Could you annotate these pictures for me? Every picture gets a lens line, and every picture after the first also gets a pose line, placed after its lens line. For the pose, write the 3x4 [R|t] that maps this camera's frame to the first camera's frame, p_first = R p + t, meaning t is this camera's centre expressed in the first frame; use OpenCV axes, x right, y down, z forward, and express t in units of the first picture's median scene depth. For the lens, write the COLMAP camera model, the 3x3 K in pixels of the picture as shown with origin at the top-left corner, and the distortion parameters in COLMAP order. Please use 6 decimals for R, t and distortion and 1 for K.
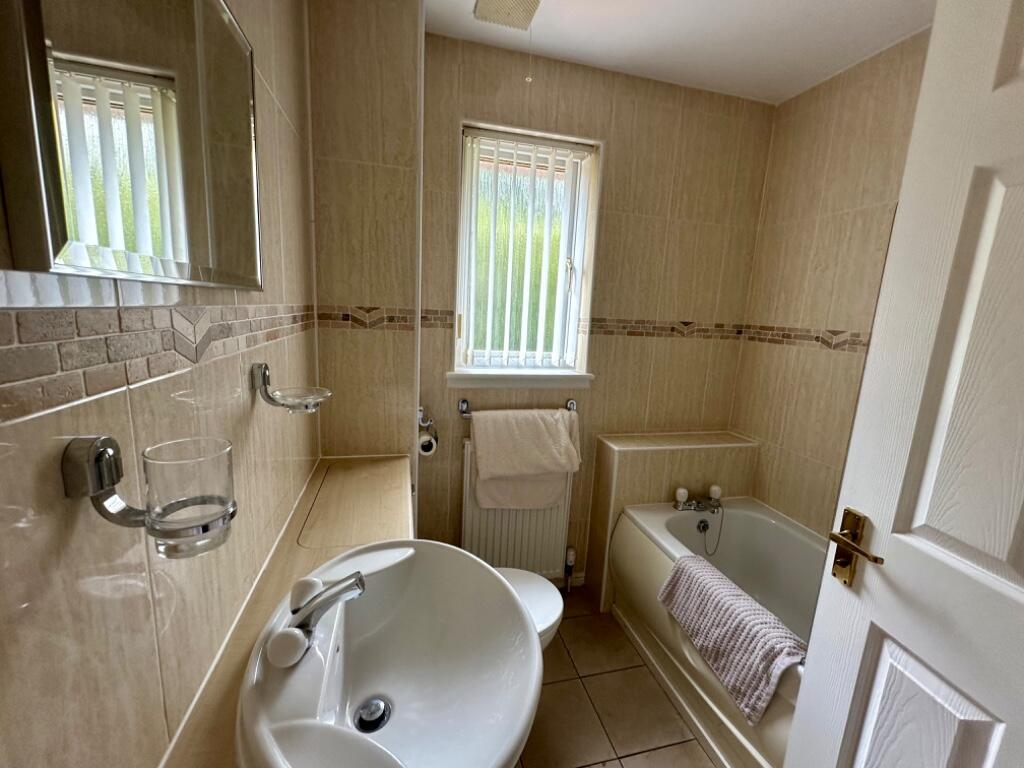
lens RADIAL K [[424.2, 0, 511.8], [0, 424.2, 383.5], [0, 0, 1]] dist [-0.002858, 0.000343]
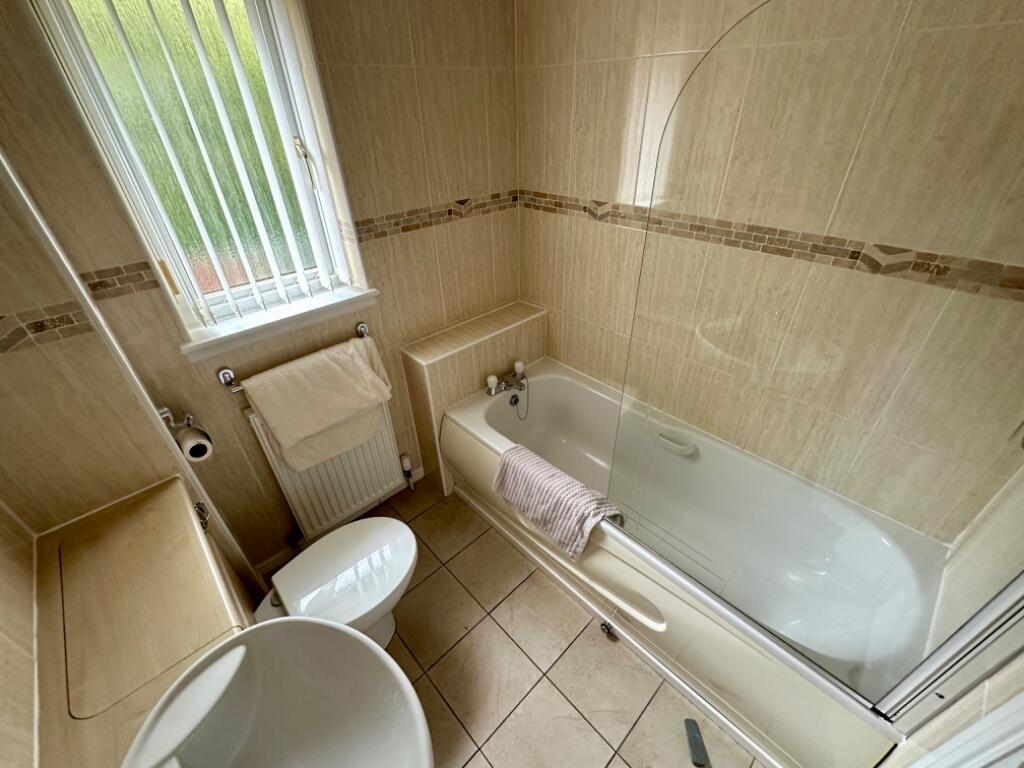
lens RADIAL K [[424.2, 0, 511.4], [0, 424.2, 384.1], [0, 0, 1]] dist [-0.002858, 0.000343]
pose [[0.870340, -0.330405, 0.365160, 0.053335], [0.154893, 0.887549, 0.433896, -0.188325], [-0.467458, -0.321076, 0.823646, 0.102400]]
